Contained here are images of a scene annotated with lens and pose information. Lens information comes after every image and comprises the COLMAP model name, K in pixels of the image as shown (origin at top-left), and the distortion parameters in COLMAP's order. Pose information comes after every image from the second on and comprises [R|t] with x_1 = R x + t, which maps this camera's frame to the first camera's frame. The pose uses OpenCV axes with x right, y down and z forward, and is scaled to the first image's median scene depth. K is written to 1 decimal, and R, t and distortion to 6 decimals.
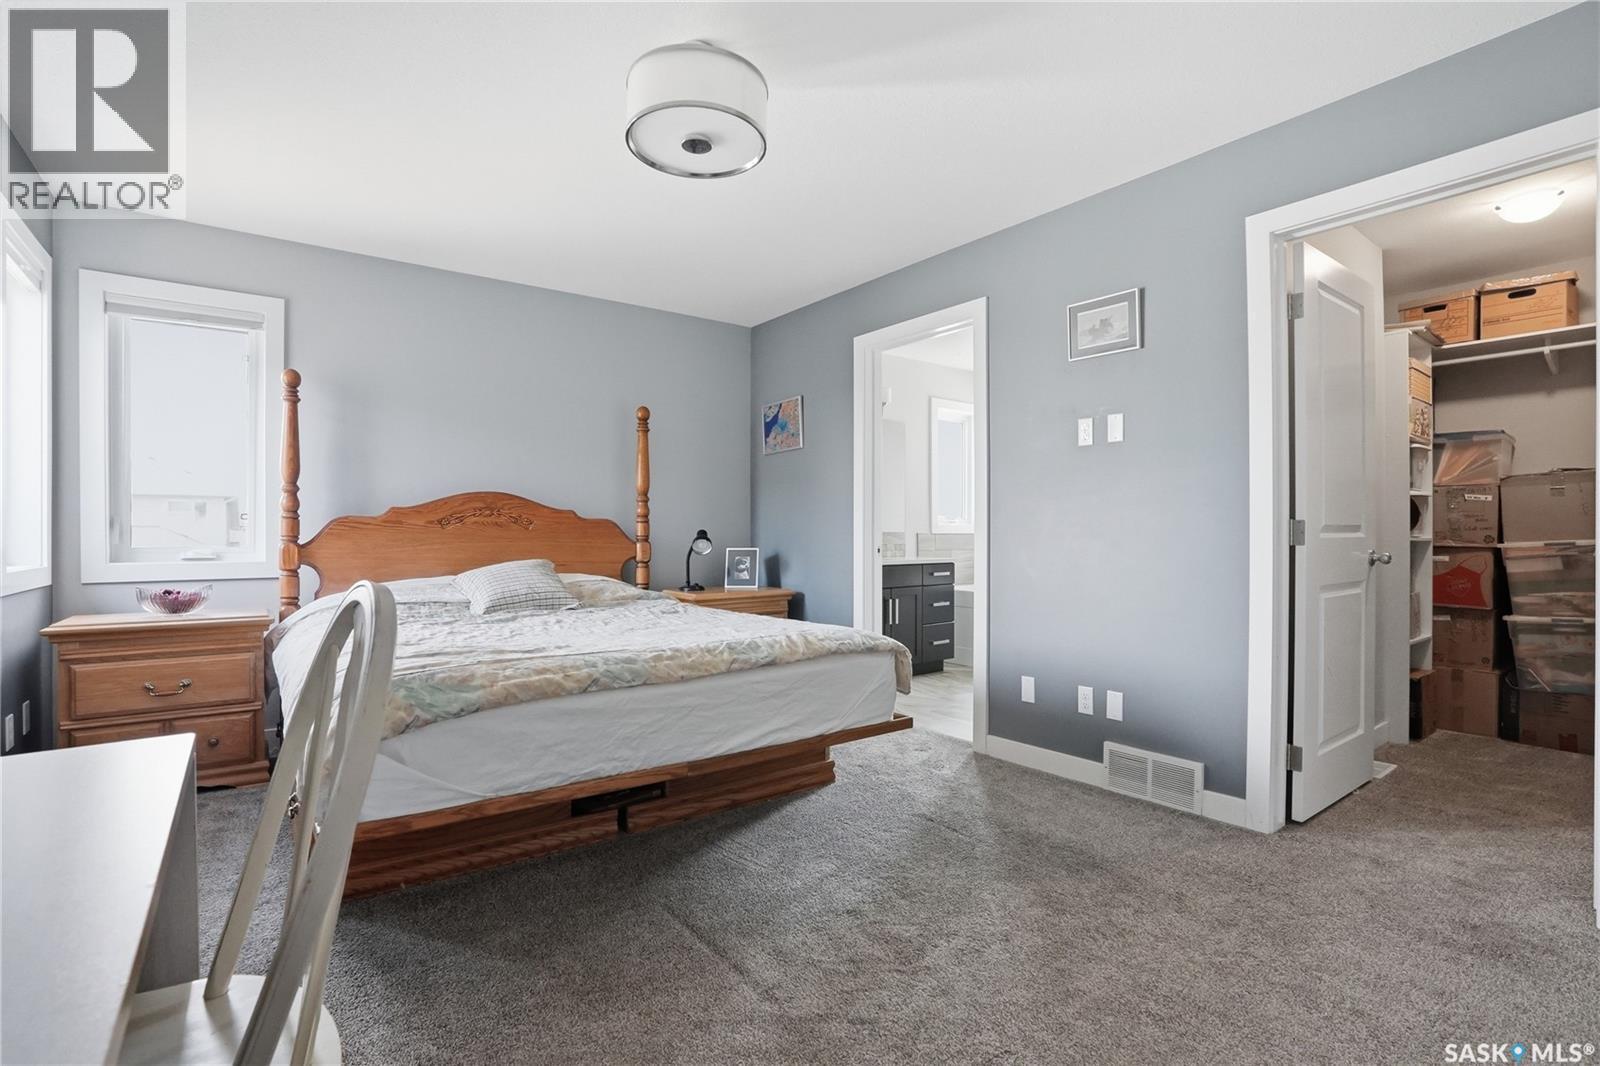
lens RADIAL K [[751.5, 0, 798.1], [0, 751.5, 541.7], [0, 0, 1]] dist [-0.064008, 0.025709]
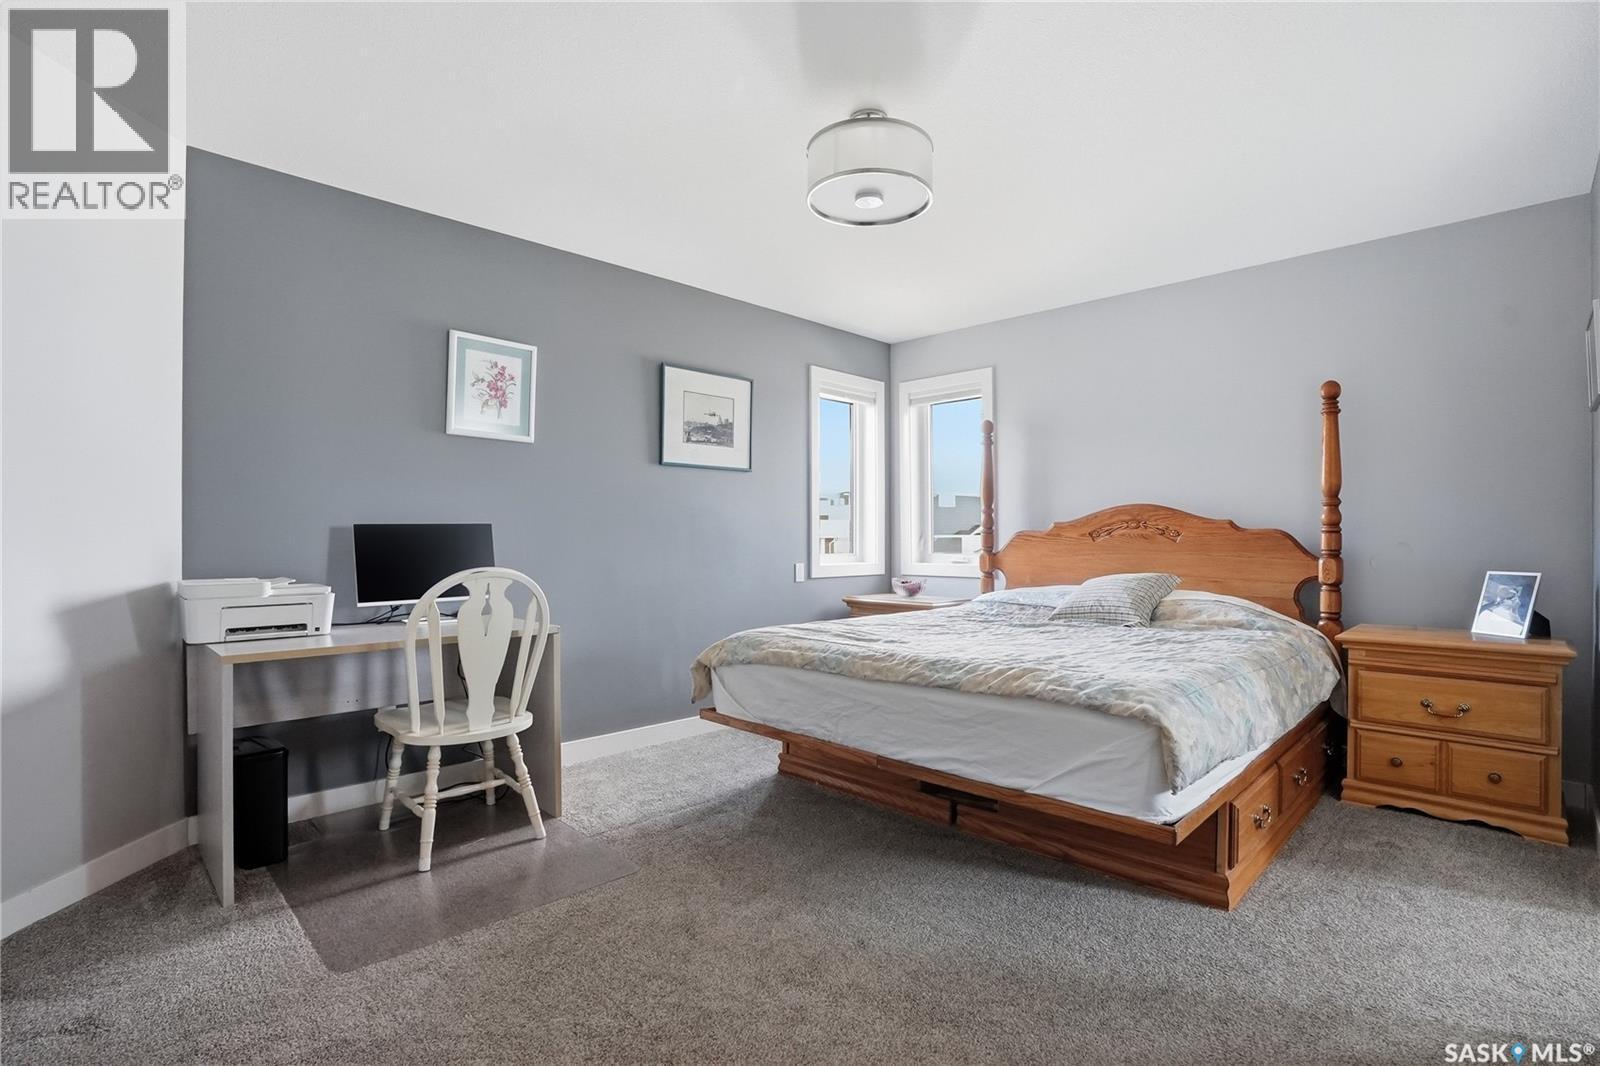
lens RADIAL K [[768.3, 0, 794.9], [0, 768.3, 554.7], [0, 0, 1]] dist [-0.068858, 0.027389]
pose [[0.134131, 0.019652, -0.990769, 0.694966], [-0.010590, 0.999775, 0.018397, -0.016598], [0.990907, 0.008025, 0.134309, 0.524418]]
